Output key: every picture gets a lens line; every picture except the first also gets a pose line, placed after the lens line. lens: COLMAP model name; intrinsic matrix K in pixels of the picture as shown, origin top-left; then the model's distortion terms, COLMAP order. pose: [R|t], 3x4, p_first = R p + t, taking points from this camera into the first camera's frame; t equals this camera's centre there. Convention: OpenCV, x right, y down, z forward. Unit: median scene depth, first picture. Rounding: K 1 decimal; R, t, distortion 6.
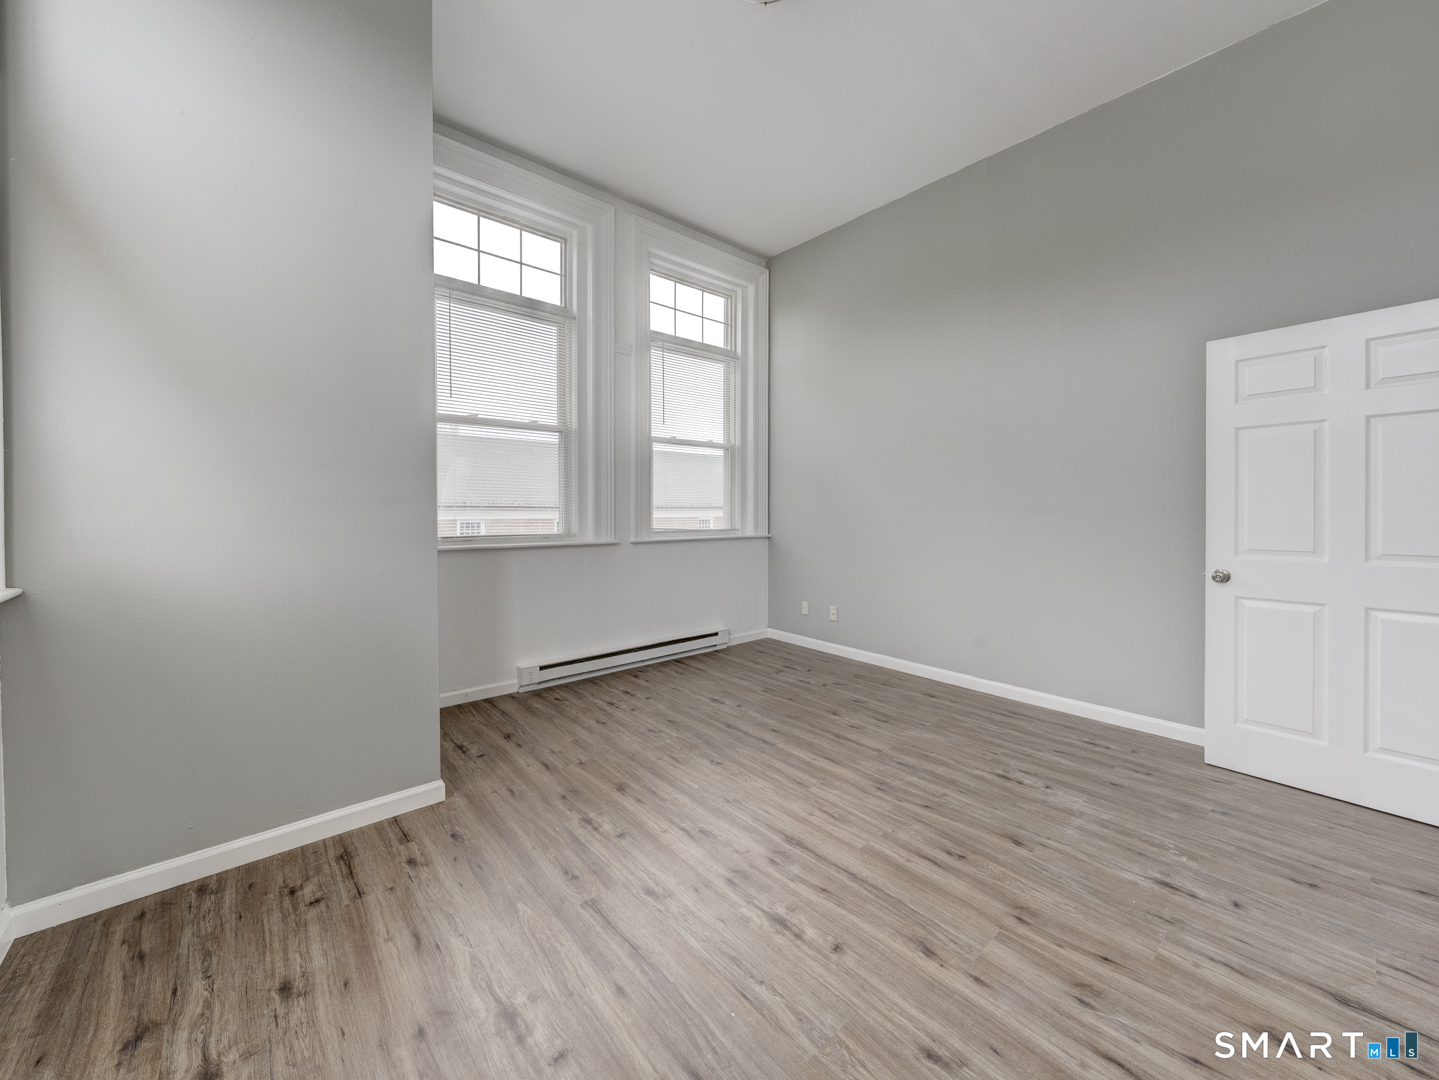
lens RADIAL K [[562.5, 0, 711.7], [0, 562.5, 508.9], [0, 0, 1]] dist [-0.004691, -0.000570]
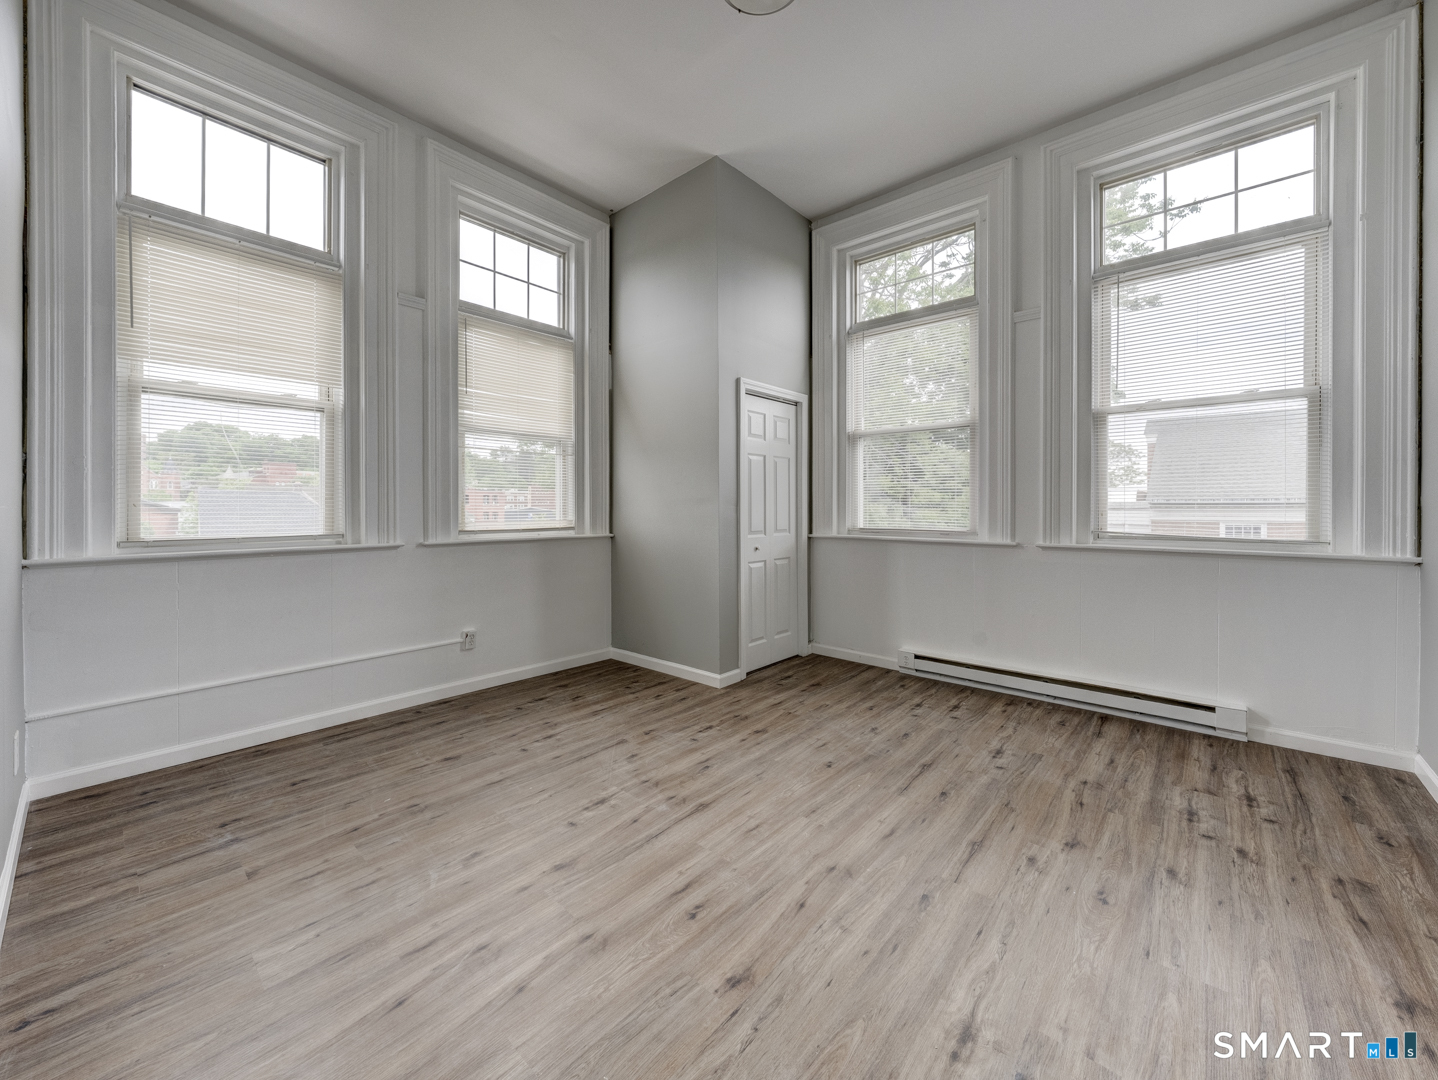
lens RADIAL K [[562.1, 0, 733.2], [0, 562.1, 511.2], [0, 0, 1]] dist [-0.004691, -0.000570]
pose [[0.140118, 0.006618, -0.990113, 0.908607], [0.001543, 0.999975, 0.006903, 0.001180], [0.990134, -0.002495, 0.140104, 0.663679]]
